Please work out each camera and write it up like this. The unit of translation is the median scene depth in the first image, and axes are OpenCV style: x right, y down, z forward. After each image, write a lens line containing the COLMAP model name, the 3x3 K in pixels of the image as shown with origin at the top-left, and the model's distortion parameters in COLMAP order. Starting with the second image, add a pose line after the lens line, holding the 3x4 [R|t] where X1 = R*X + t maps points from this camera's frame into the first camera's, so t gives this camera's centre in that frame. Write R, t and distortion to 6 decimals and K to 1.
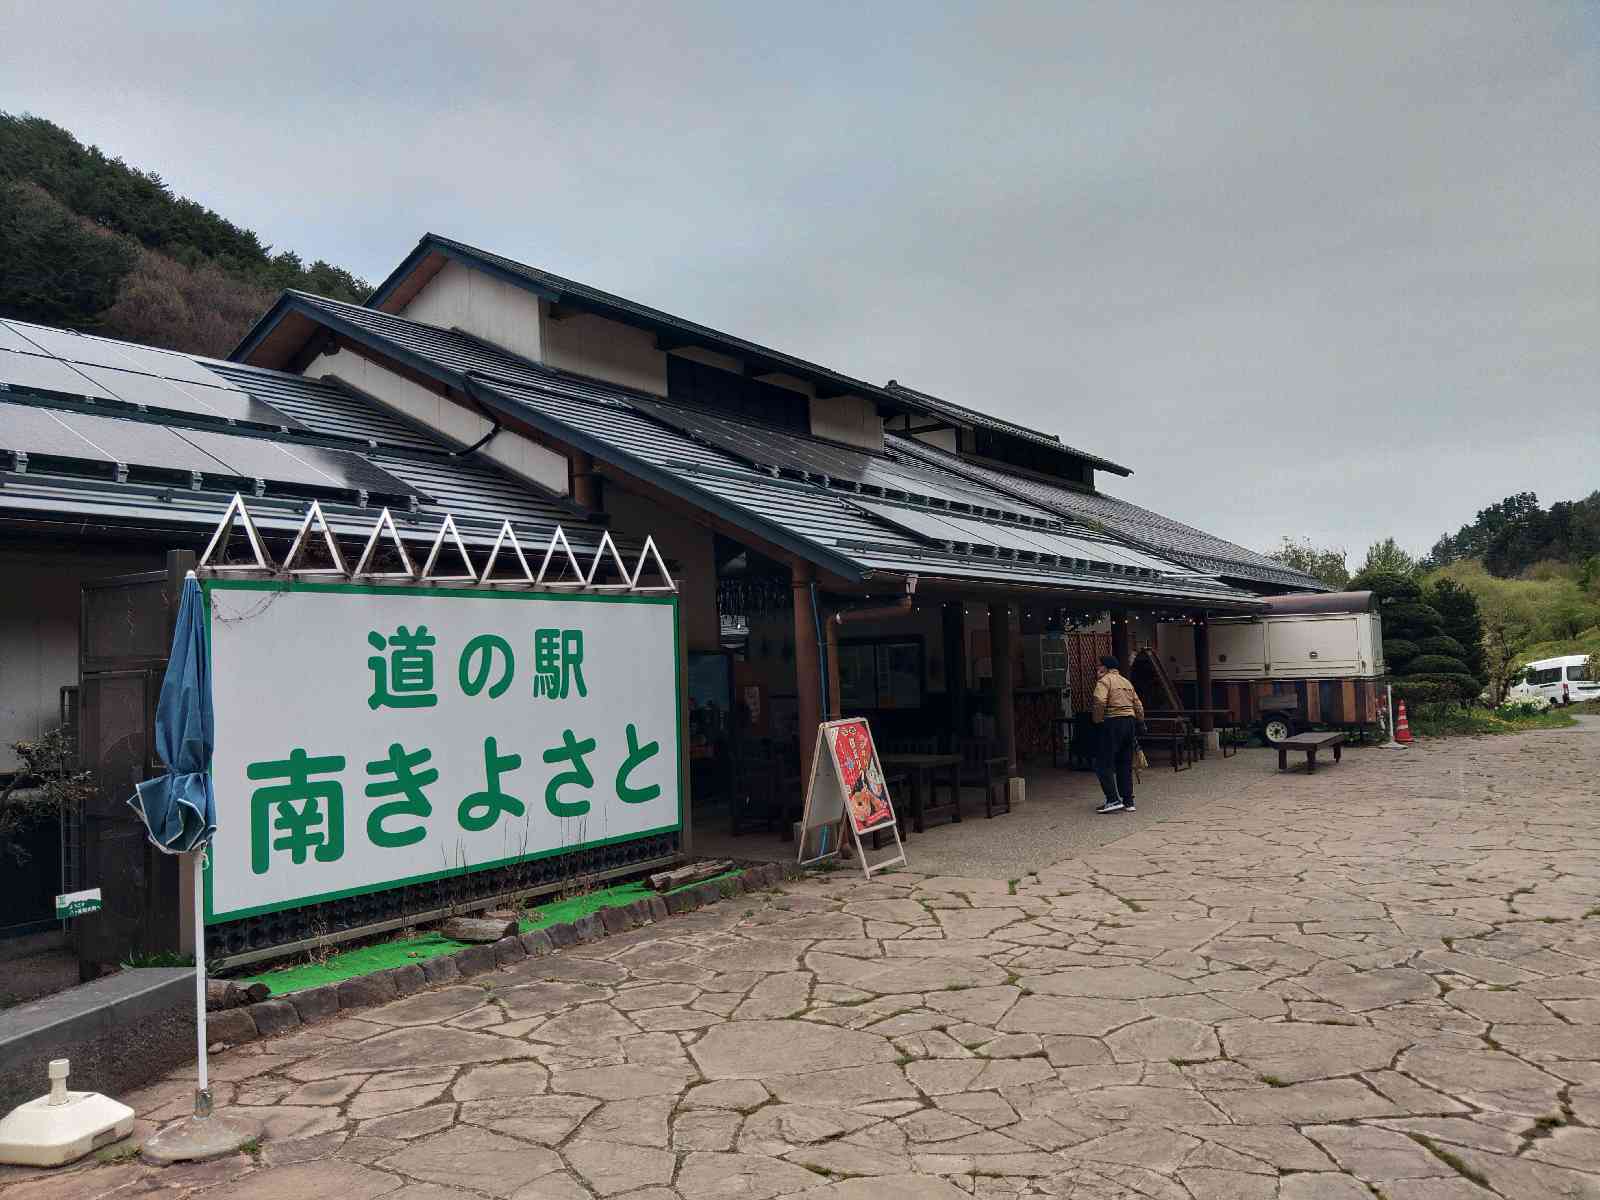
lens RADIAL K [[1255.3, 0, 804.7], [0, 1255.3, 591.7], [0, 0, 1]] dist [-0.012141, 0.001844]
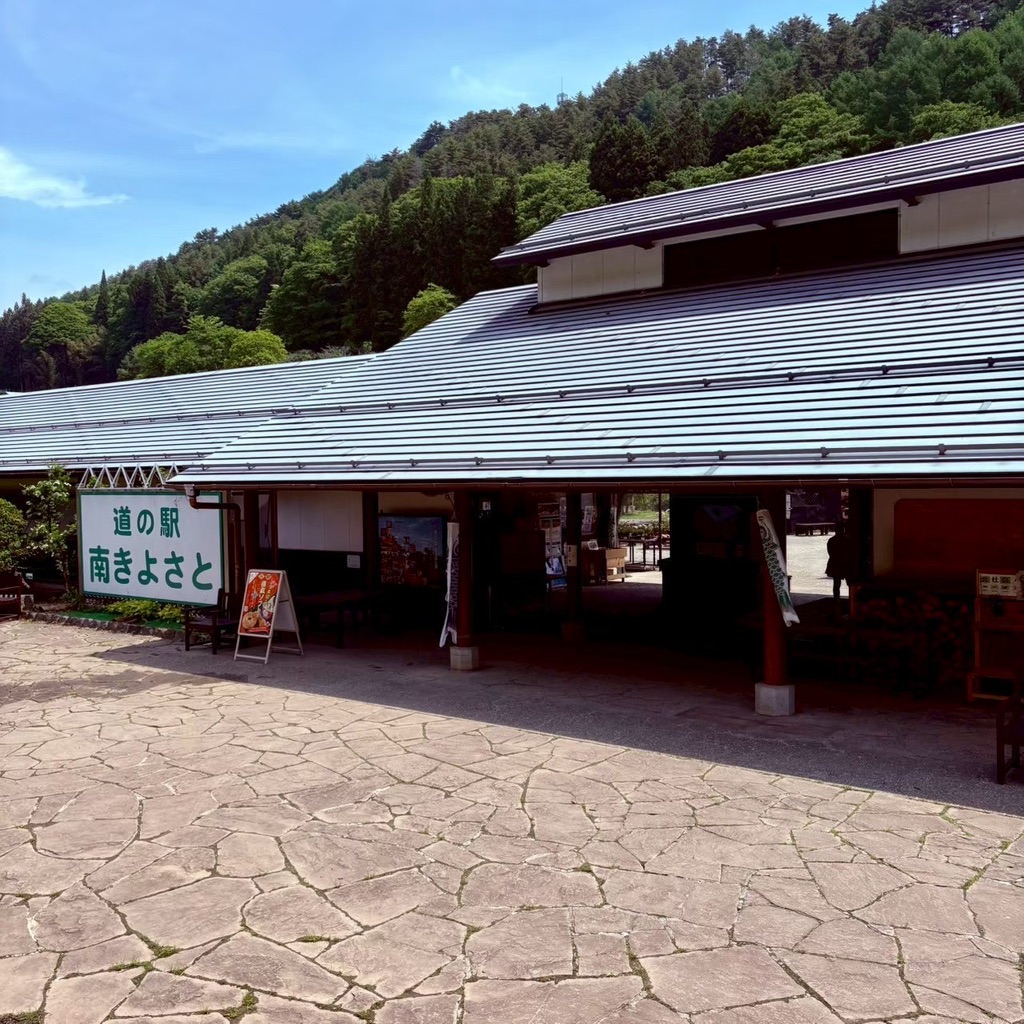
lens RADIAL K [[1039.7, 0, 512.0], [0, 1039.7, 512.0], [0, 0, 1]] dist [0.005013, -0.013130]
pose [[-0.062485, 0.073339, -0.995348, 1.818222], [0.075623, 0.994777, 0.068550, -0.049573], [0.995177, -0.070988, -0.067705, 1.904646]]
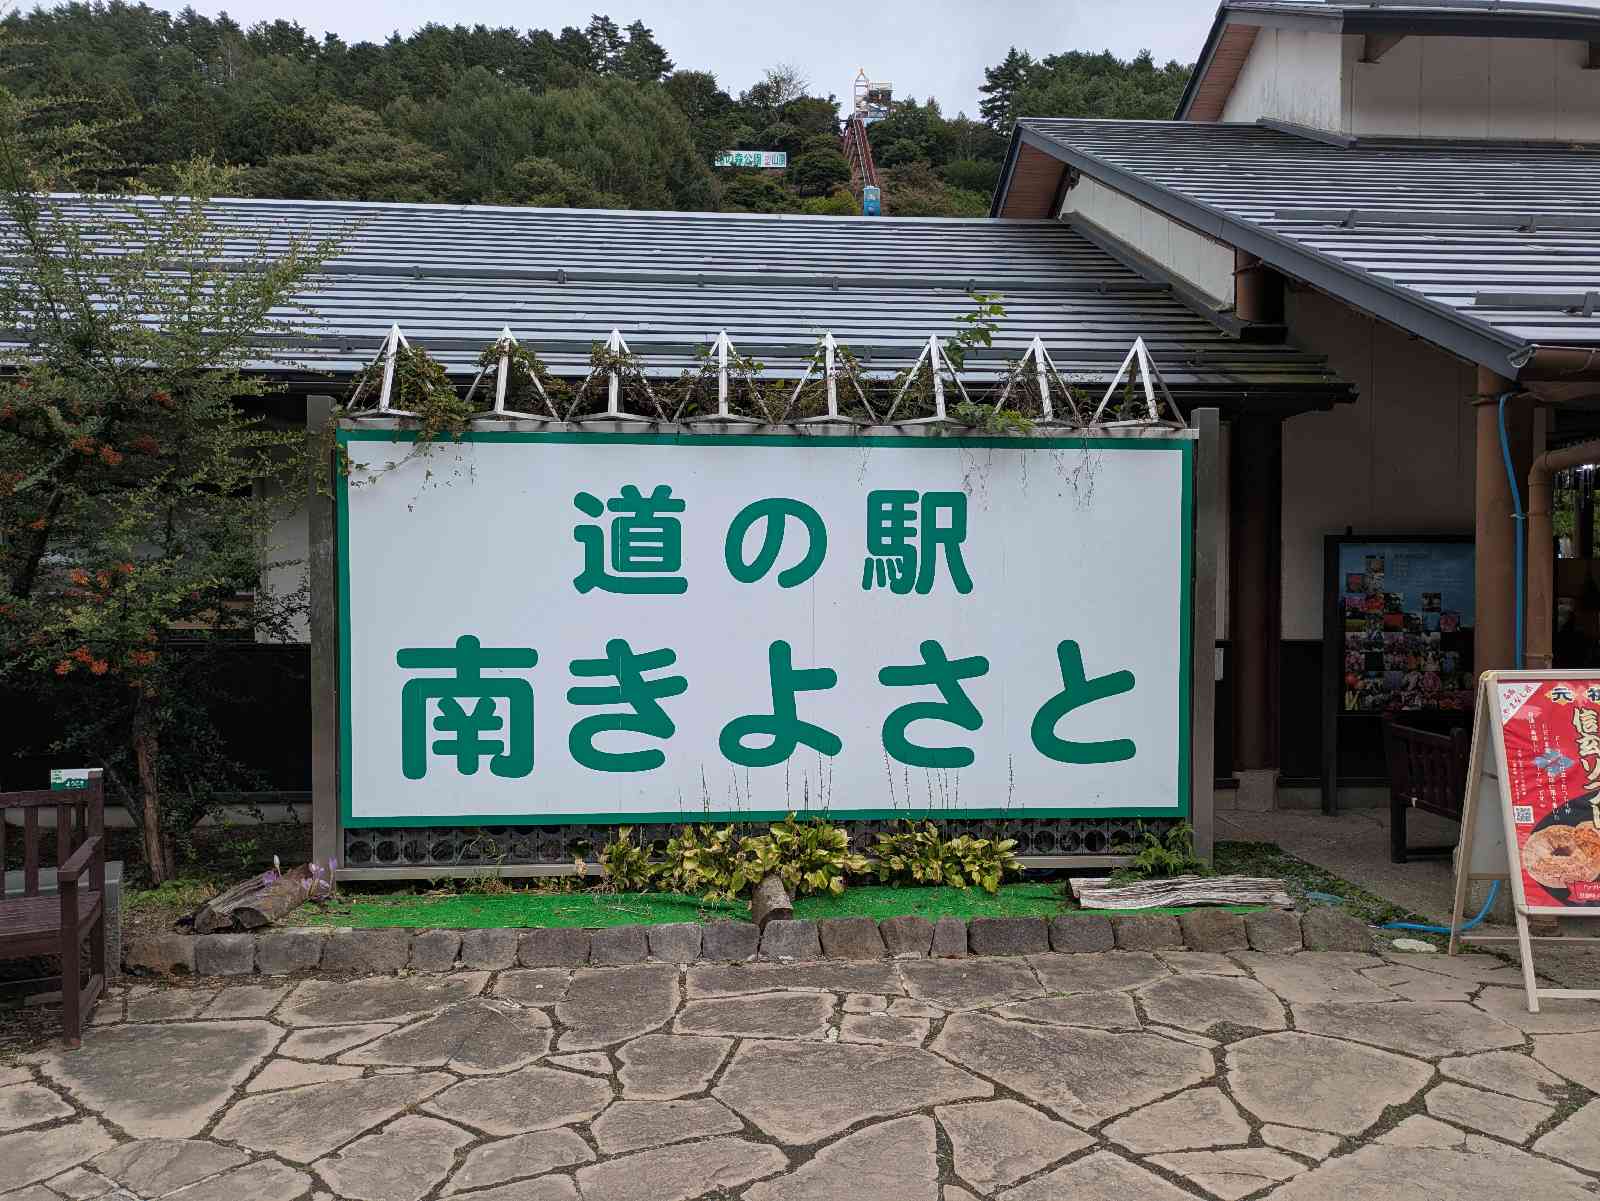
lens RADIAL K [[1183.6, 0, 820.6], [0, 1183.6, 621.8], [0, 0, 1]] dist [0.084498, -0.079838]
pose [[0.612037, 0.055028, -0.788912, 0.301283], [0.024039, 0.995821, 0.088110, 0.046214], [0.790463, -0.072891, 0.608157, 0.612662]]
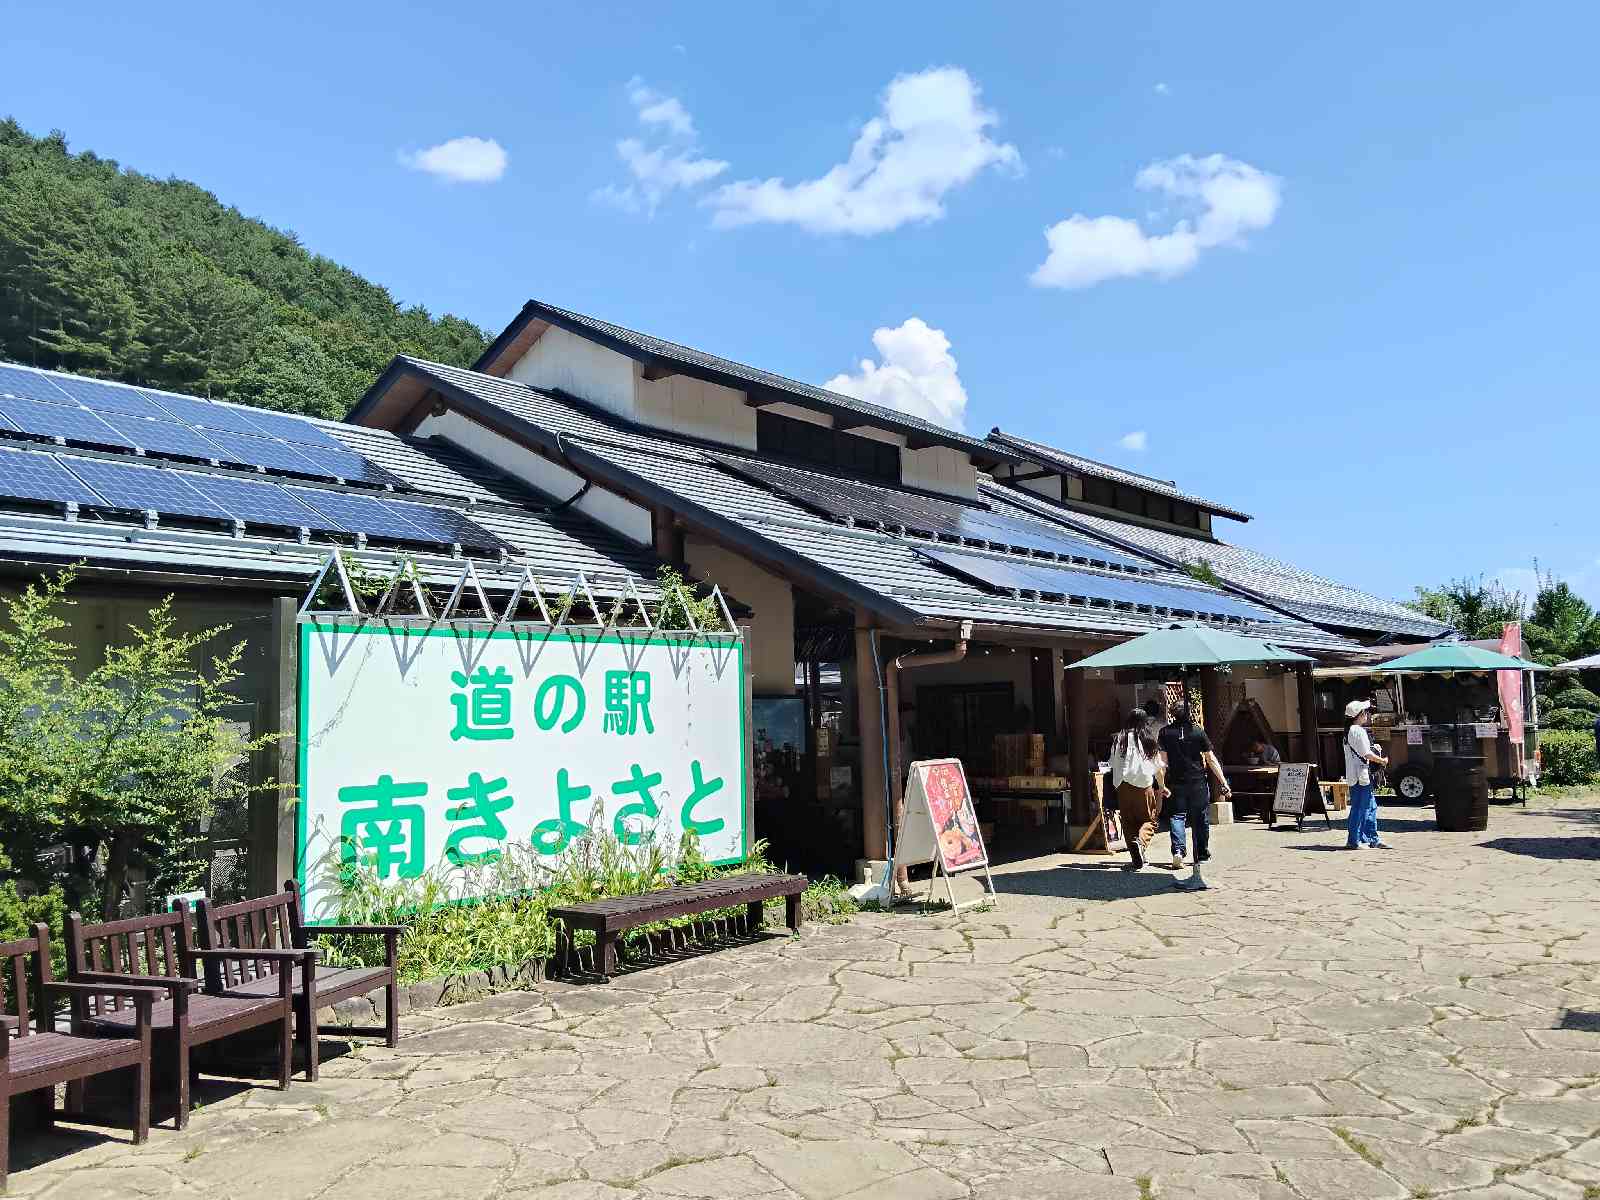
lens RADIAL K [[1274.2, 0, 802.9], [0, 1274.2, 588.7], [0, 0, 1]] dist [0.070058, -0.118533]
pose [[0.995339, -0.001178, -0.096426, 0.066301], [-0.002779, 0.999160, -0.040891, 0.004304], [0.096393, 0.040969, 0.994500, -0.094753]]
